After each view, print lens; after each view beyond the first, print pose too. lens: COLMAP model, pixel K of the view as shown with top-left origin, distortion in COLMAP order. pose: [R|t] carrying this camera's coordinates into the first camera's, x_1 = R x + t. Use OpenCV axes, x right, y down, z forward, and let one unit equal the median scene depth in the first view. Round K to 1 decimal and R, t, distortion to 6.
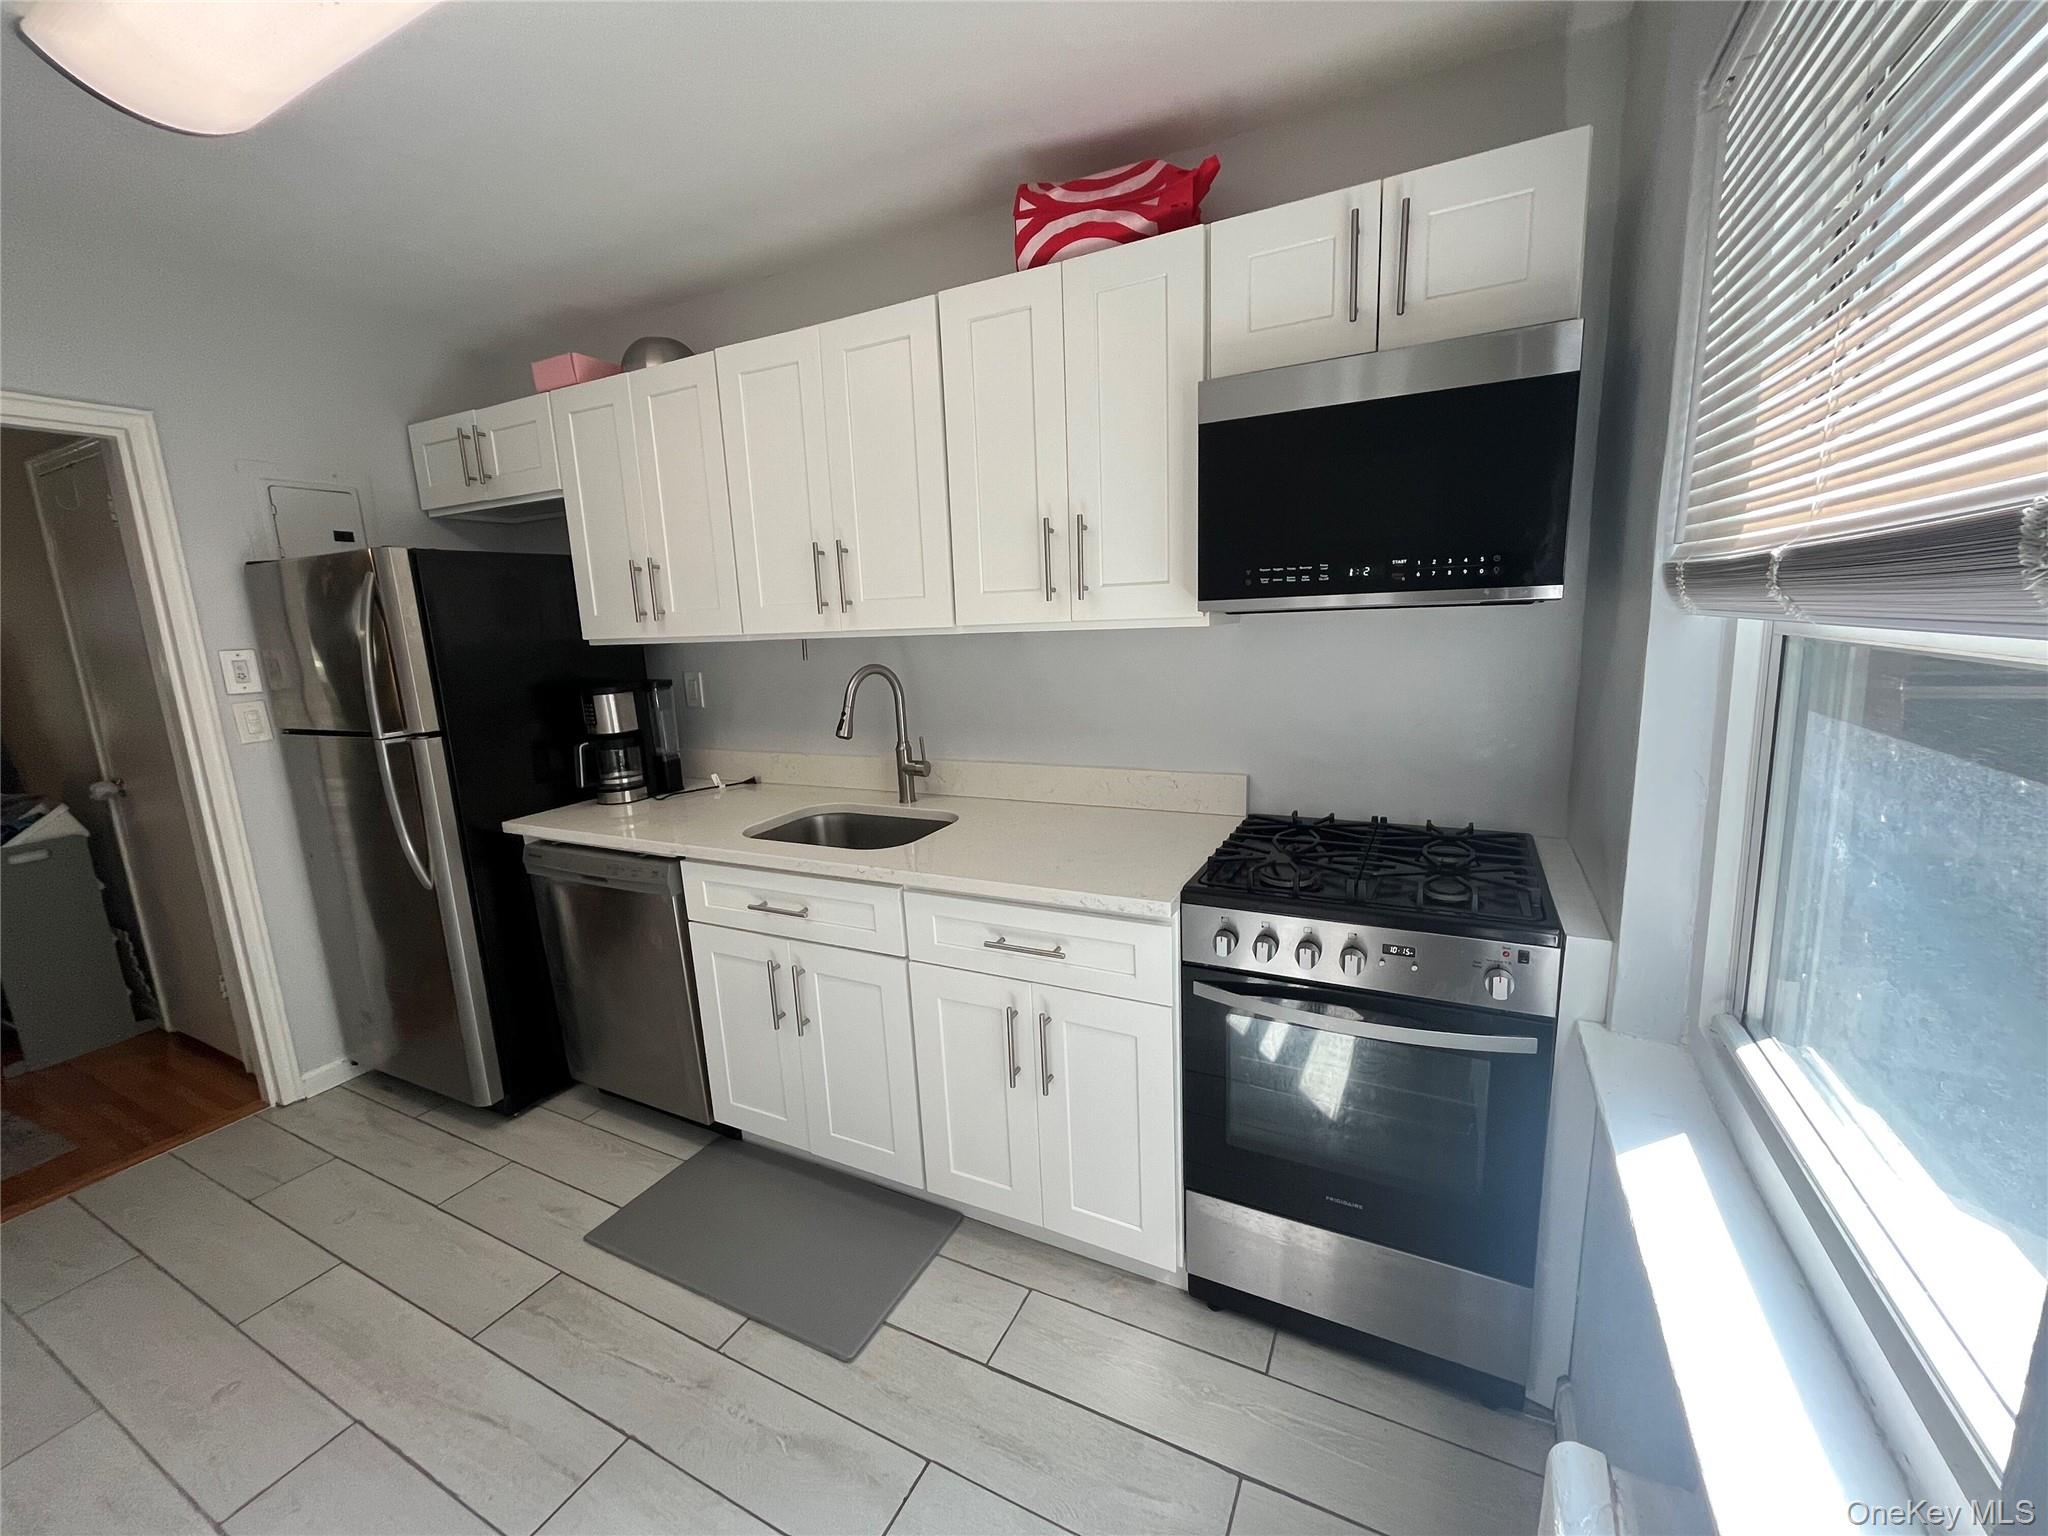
lens RADIAL K [[825.1, 0, 1011.3], [0, 825.1, 769.0], [0, 0, 1]] dist [-0.008530, 0.001857]
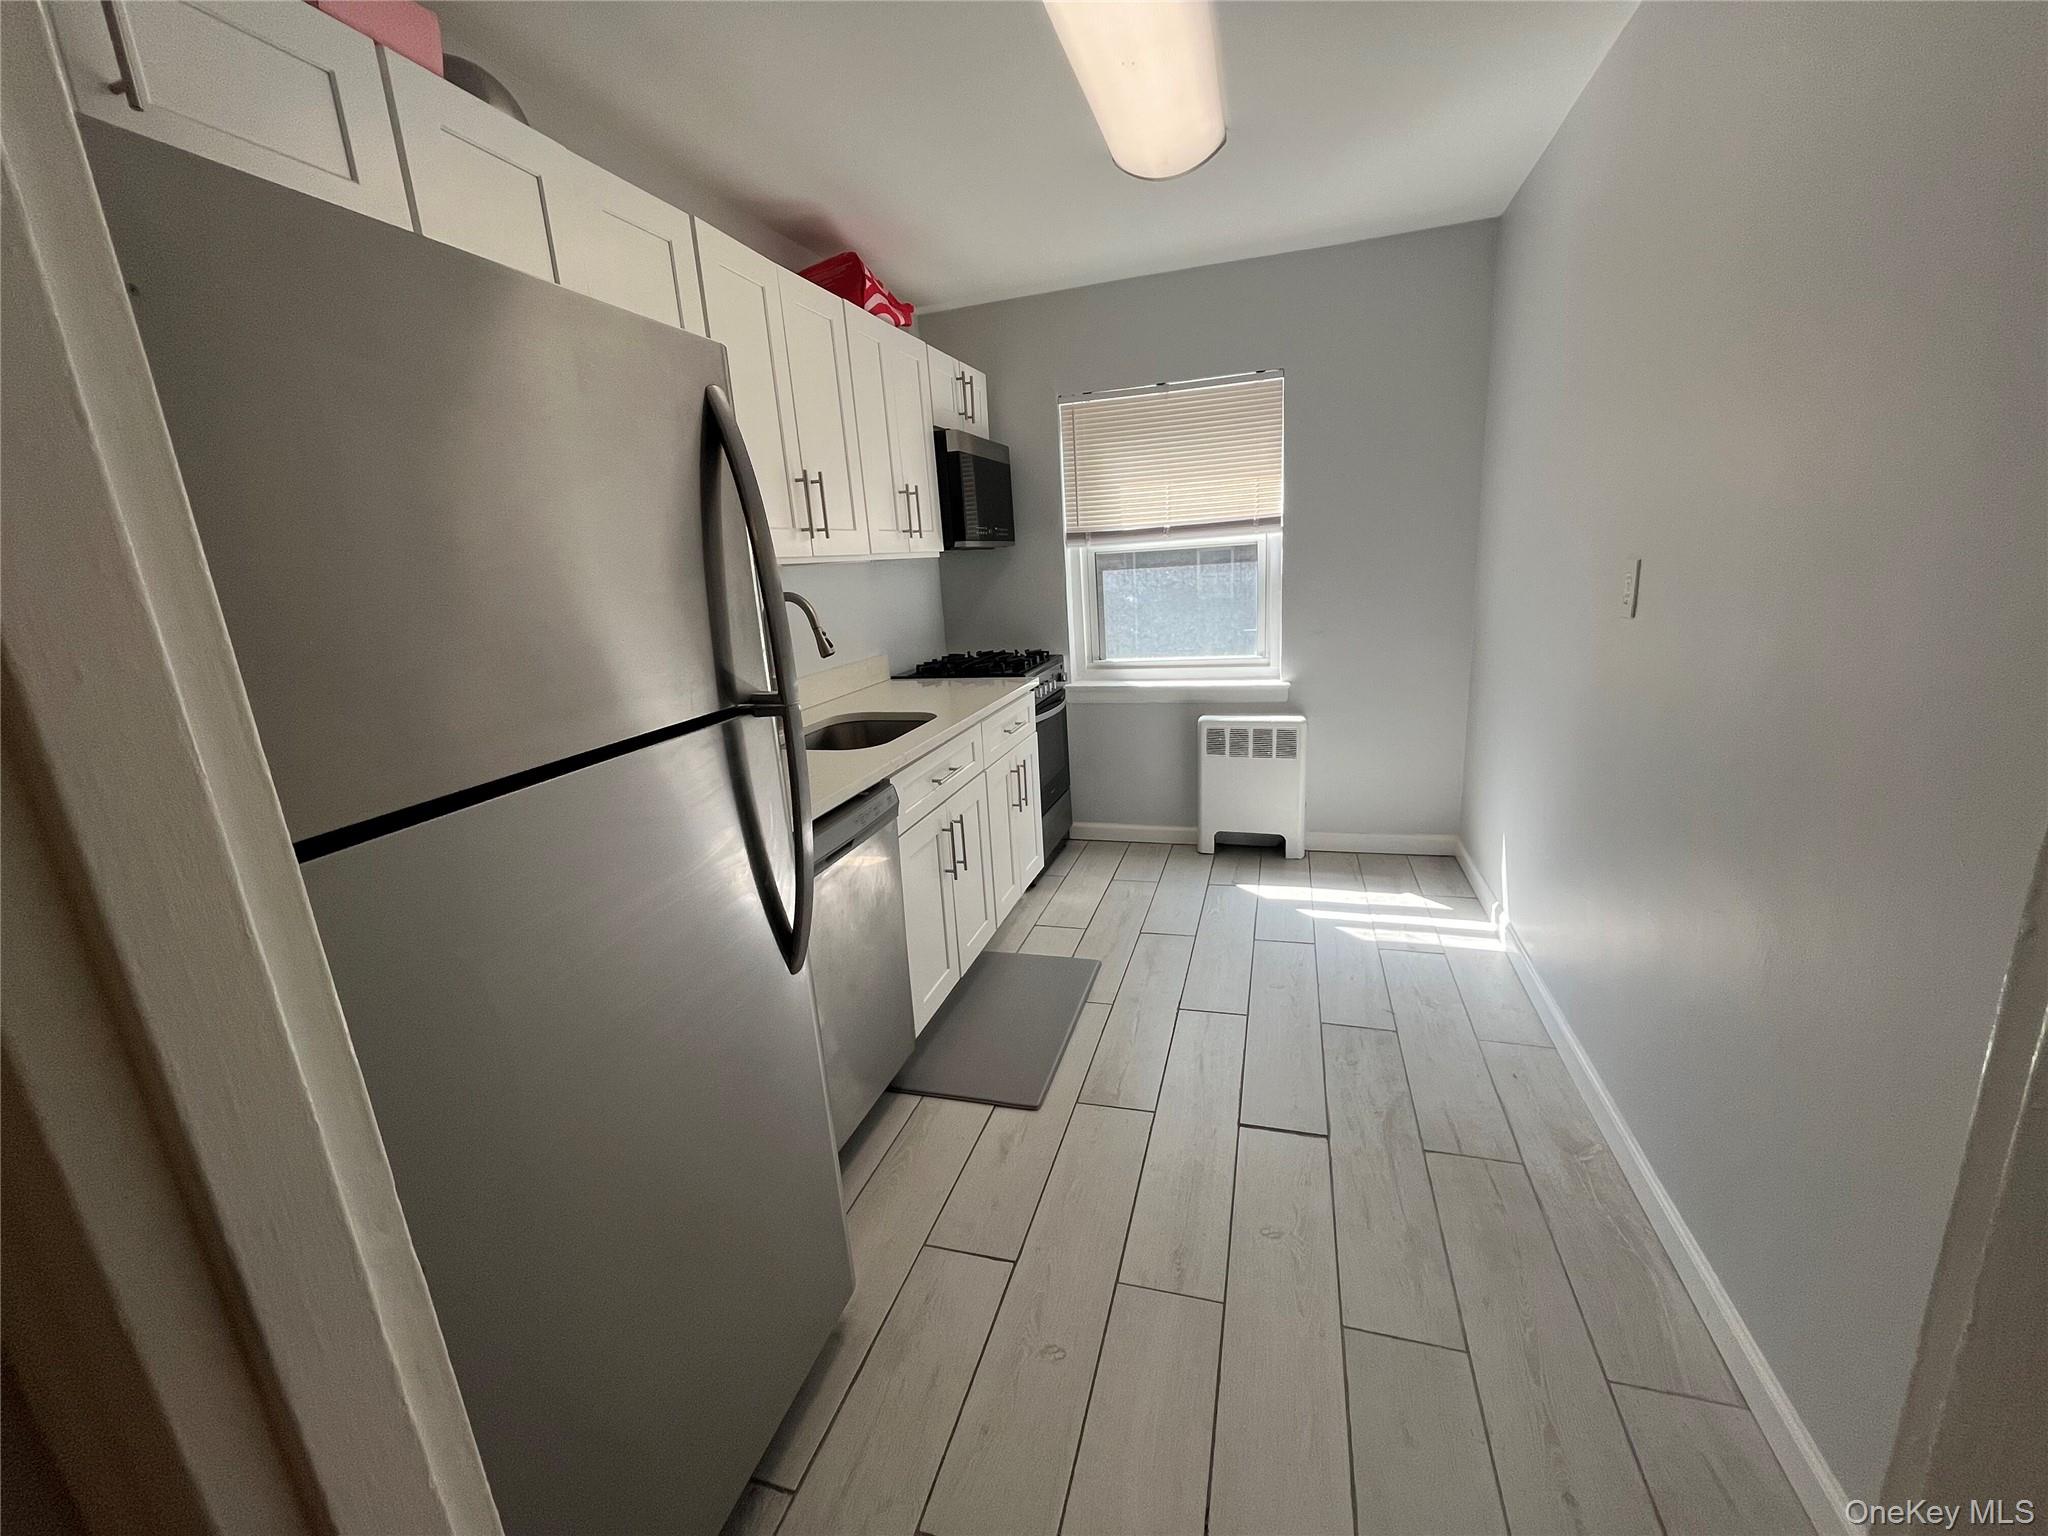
lens RADIAL K [[825.1, 0, 1014.9], [0, 825.1, 768.5], [0, 0, 1]] dist [-0.008530, 0.001857]
pose [[-0.159988, -0.194878, 0.967691, -1.747222], [0.248846, 0.940695, 0.230583, -0.116240], [-0.955238, 0.277697, -0.102005, 1.209956]]
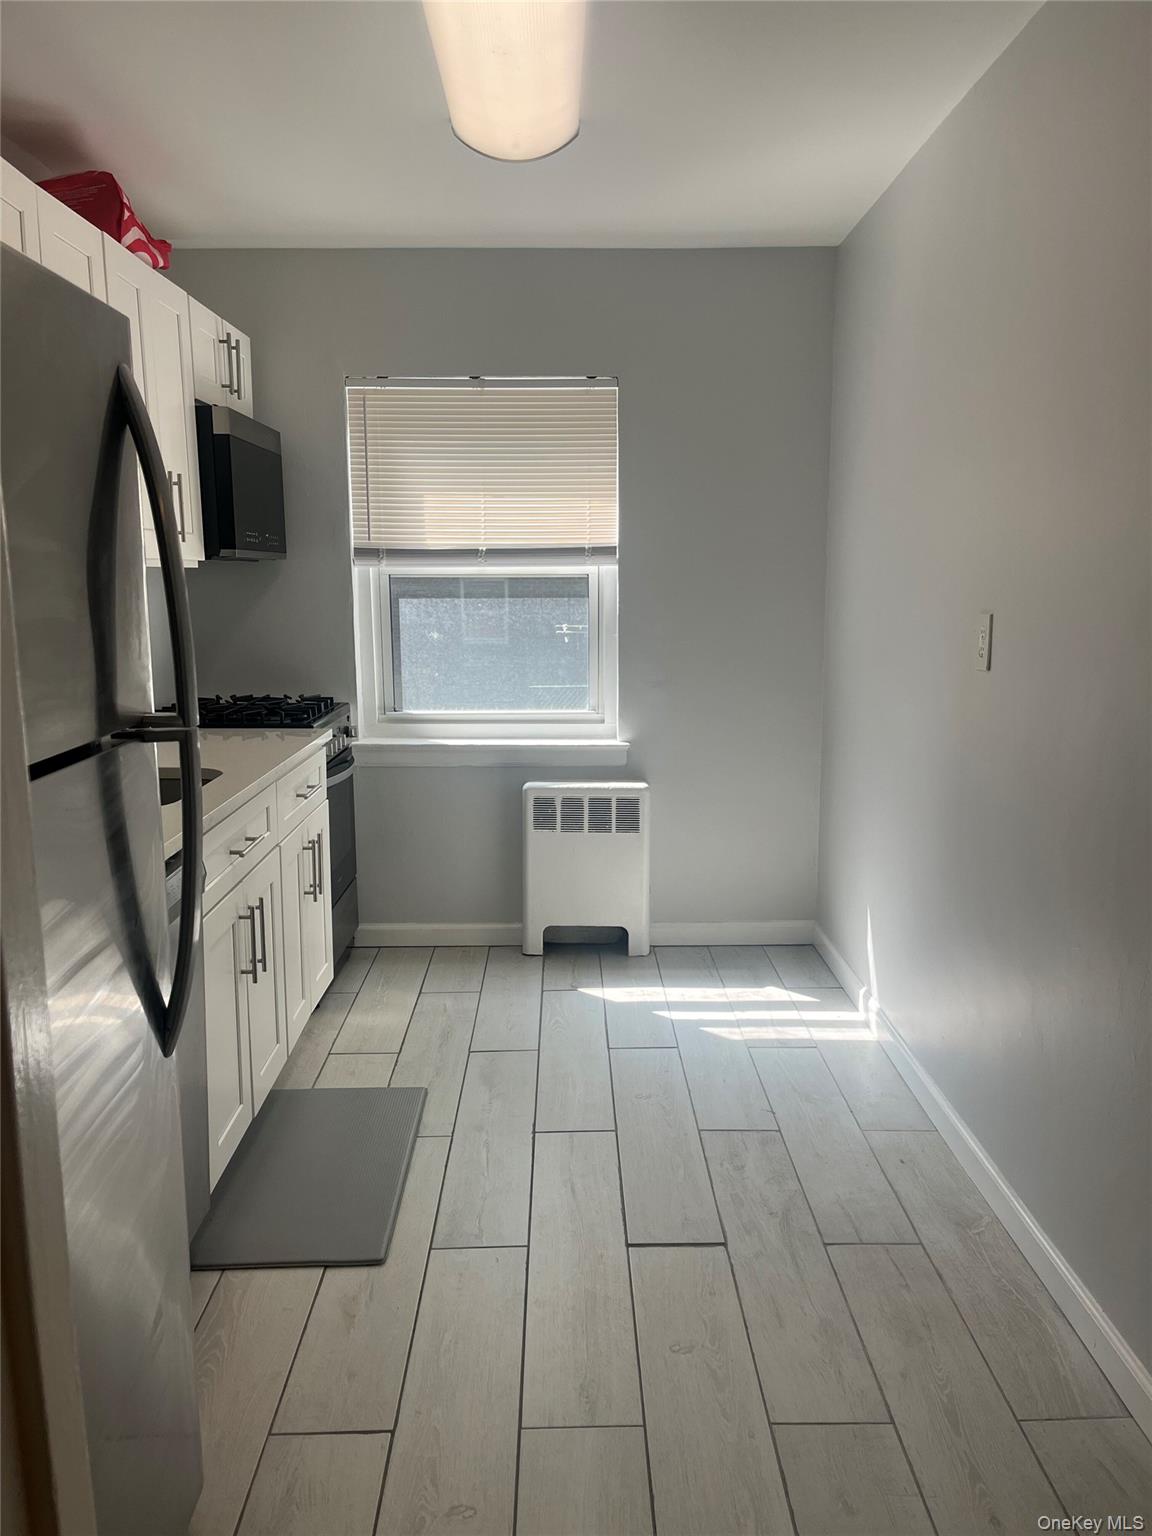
lens RADIAL K [[1165.7, 0, 570.7], [0, 1165.7, 775.5], [0, 0, 1]] dist [0.040392, -0.051754]
pose [[-0.460224, -0.110696, 0.880875, -1.922020], [0.183424, 0.958934, 0.216337, -0.155874], [-0.868648, 0.261137, -0.421020, 1.440171]]
